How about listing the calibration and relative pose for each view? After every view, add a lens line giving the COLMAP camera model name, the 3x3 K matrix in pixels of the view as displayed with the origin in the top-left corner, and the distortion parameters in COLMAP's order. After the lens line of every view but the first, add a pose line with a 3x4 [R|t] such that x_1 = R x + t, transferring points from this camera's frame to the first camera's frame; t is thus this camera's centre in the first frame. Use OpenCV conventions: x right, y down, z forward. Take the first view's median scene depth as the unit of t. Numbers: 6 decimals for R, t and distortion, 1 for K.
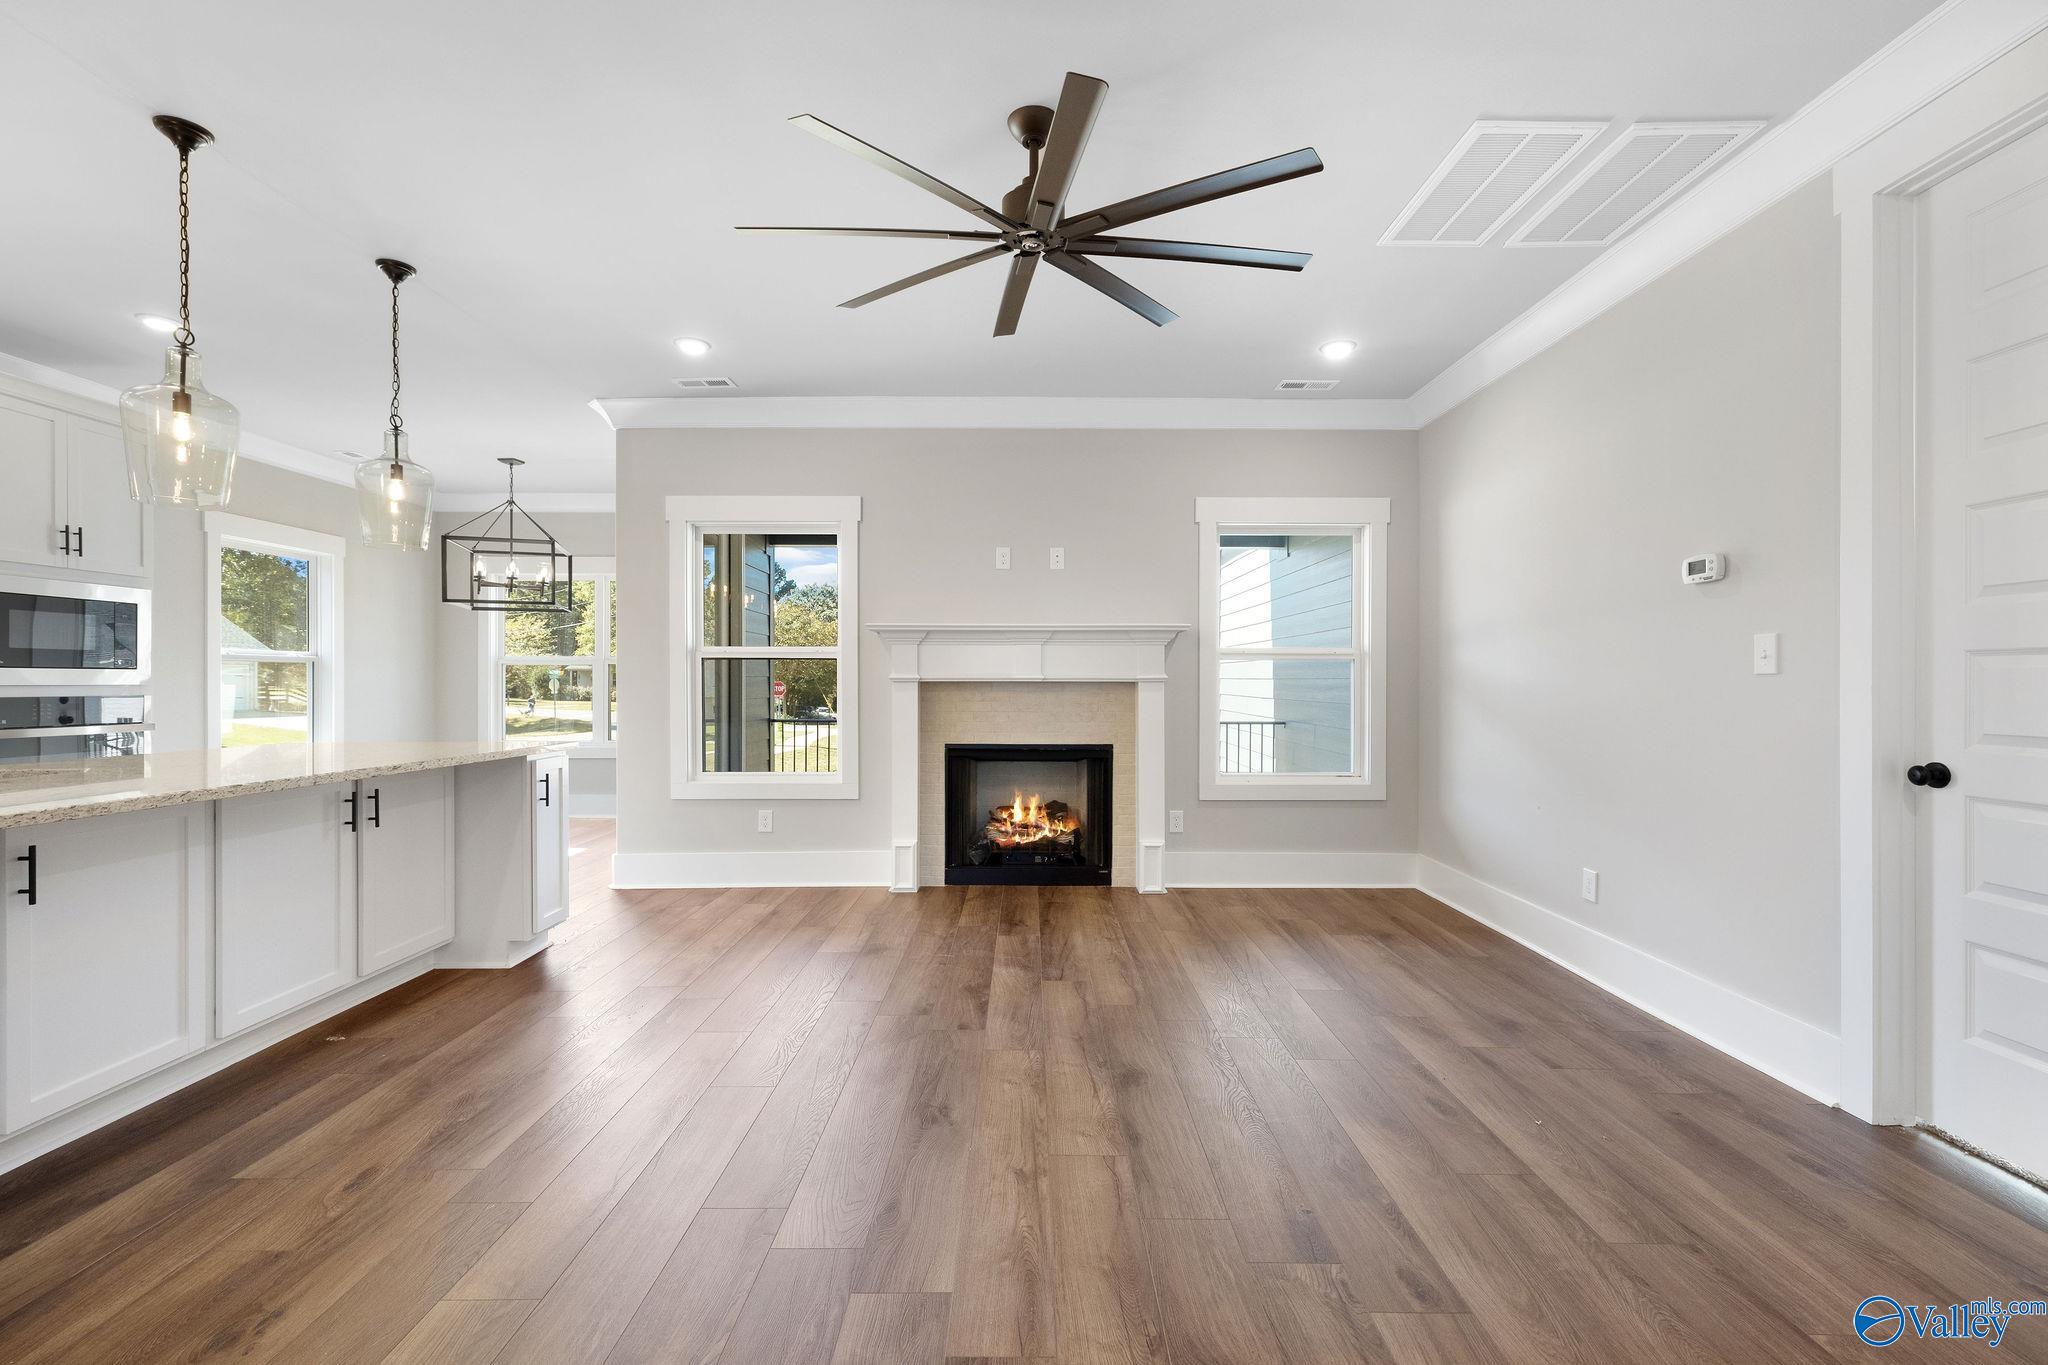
lens RADIAL K [[884.2, 0, 1021.3], [0, 884.2, 678.7], [0, 0, 1]] dist [0.000390, 0.000151]
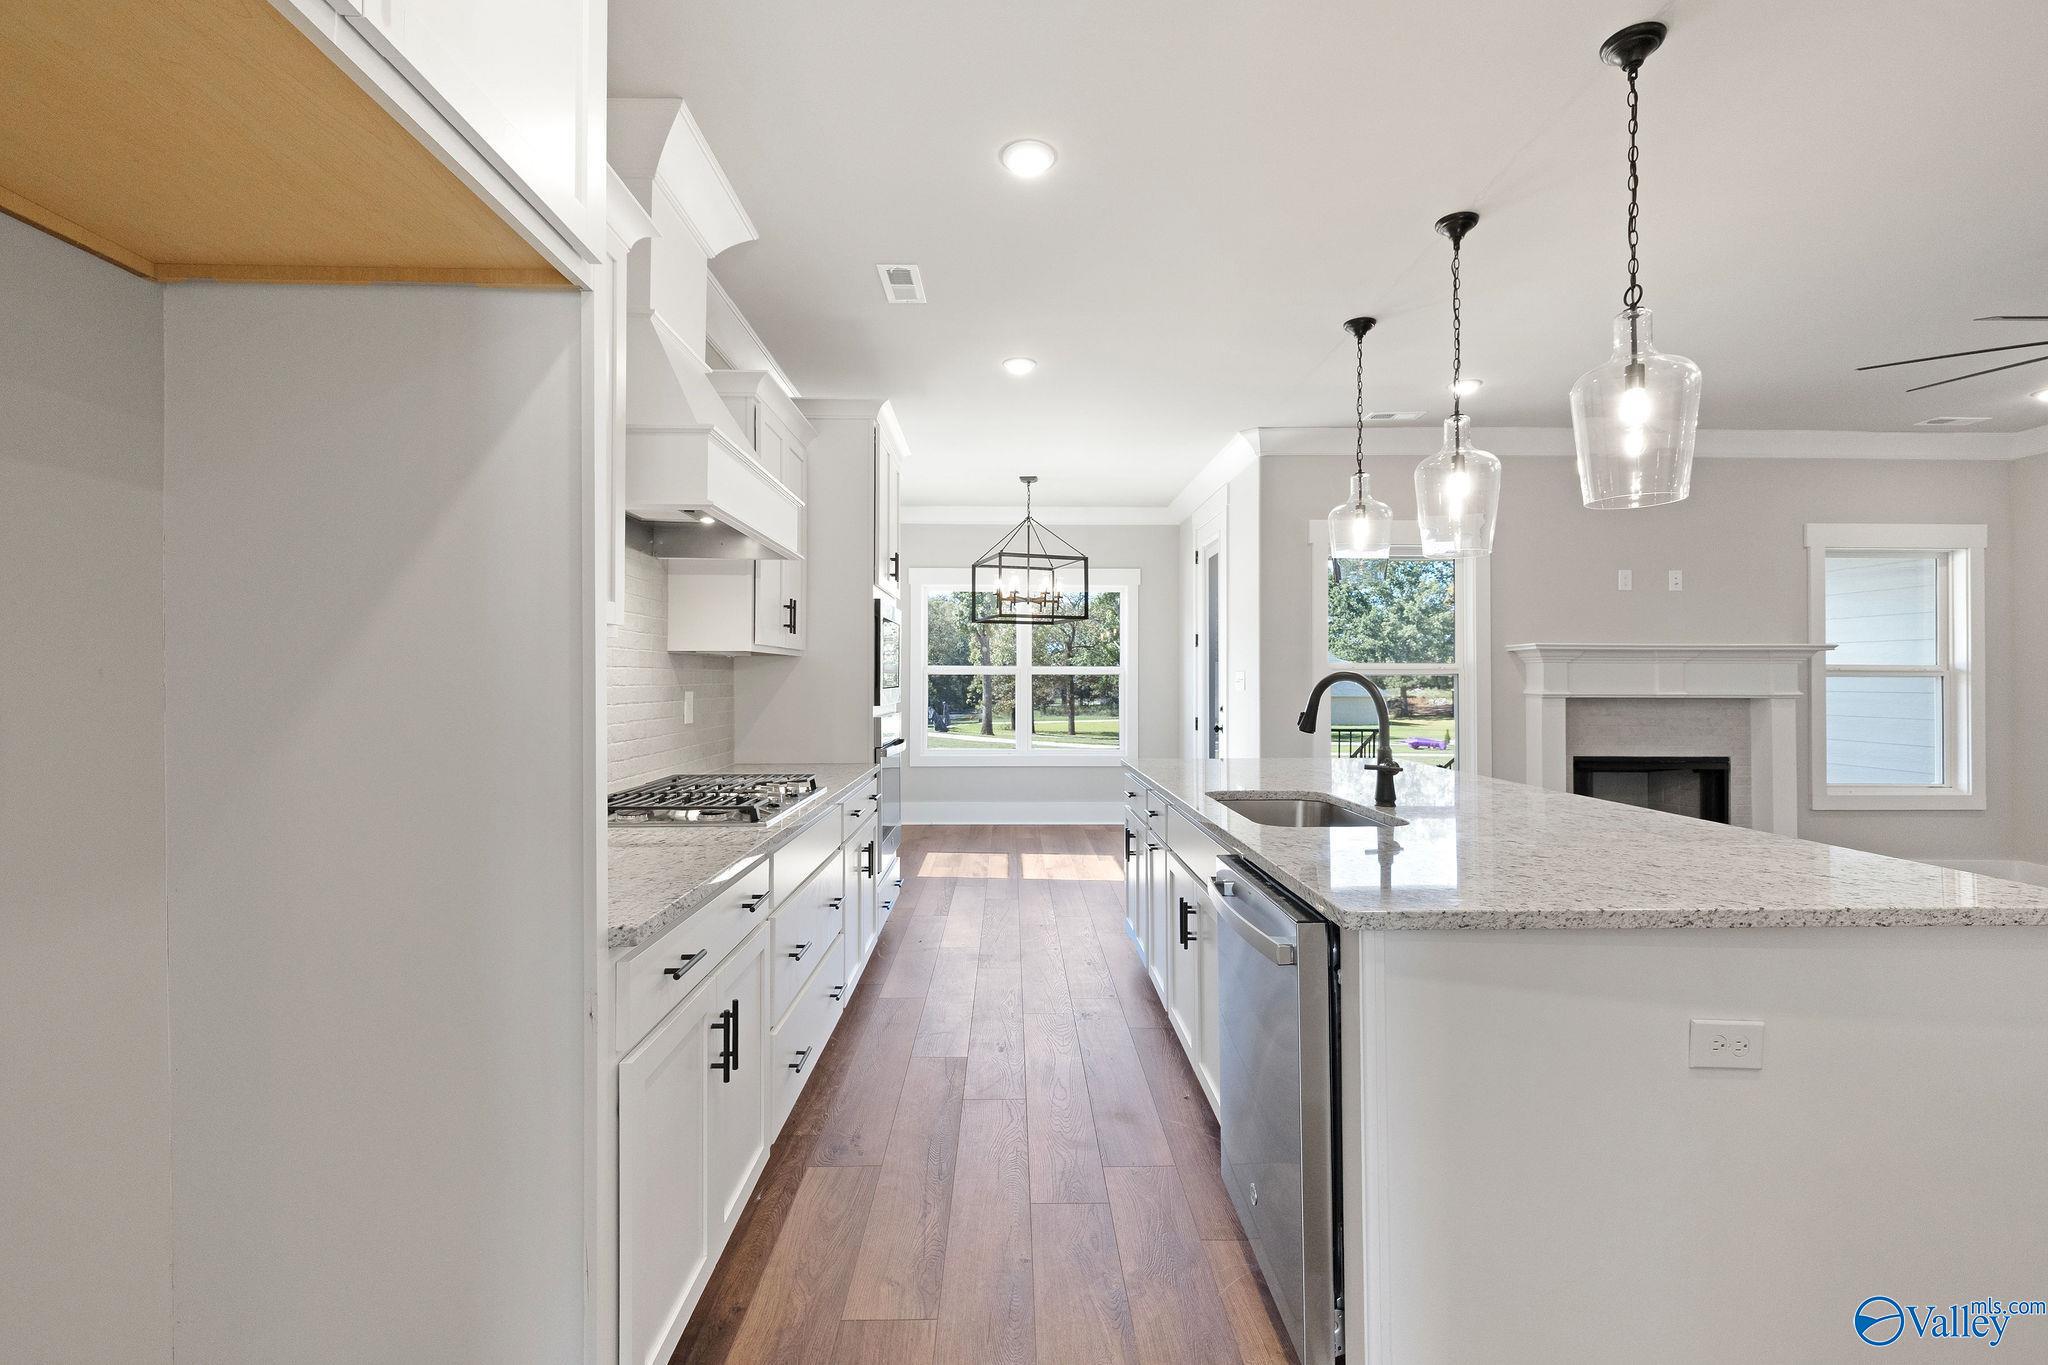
lens RADIAL K [[887.2, 0, 1033.0], [0, 887.2, 666.8], [0, 0, 1]] dist [-0.000403, 0.000099]
pose [[0.999825, 0.001730, 0.018621, -0.745879], [-0.001548, 0.999951, -0.009784, -0.021355], [-0.018637, 0.009754, 0.999779, -0.041899]]
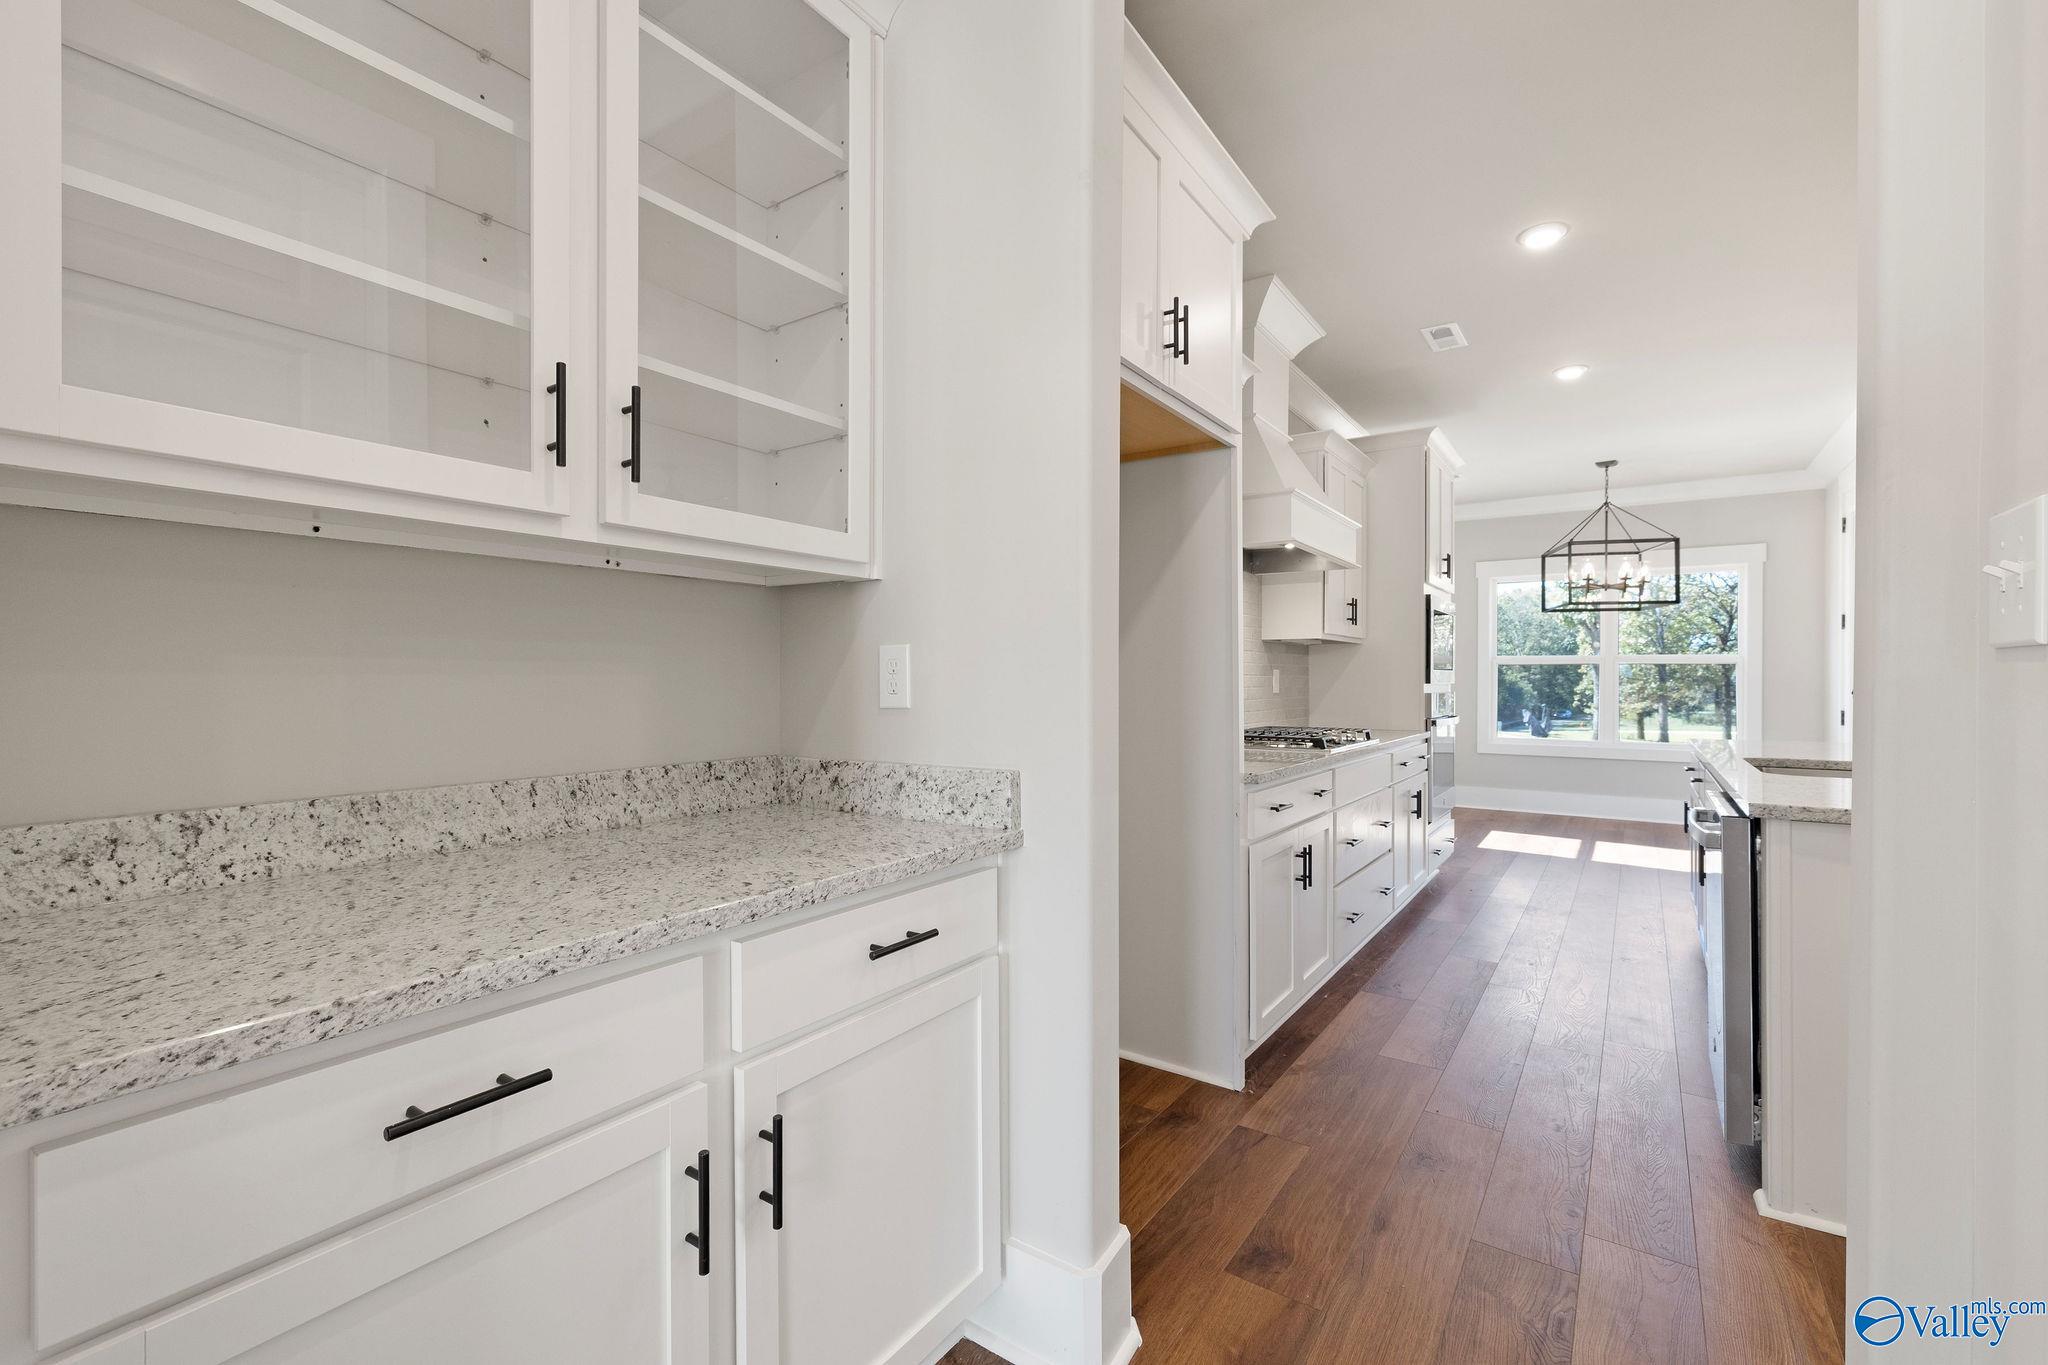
lens RADIAL K [[884.2, 0, 1021.3], [0, 884.2, 678.7], [0, 0, 1]] dist [0.000390, 0.000151]
pose [[0.813170, 0.003329, -0.582017, -0.671375], [-0.001989, 0.999994, 0.002941, -0.000692], [0.582023, -0.001234, 0.813171, -0.276097]]
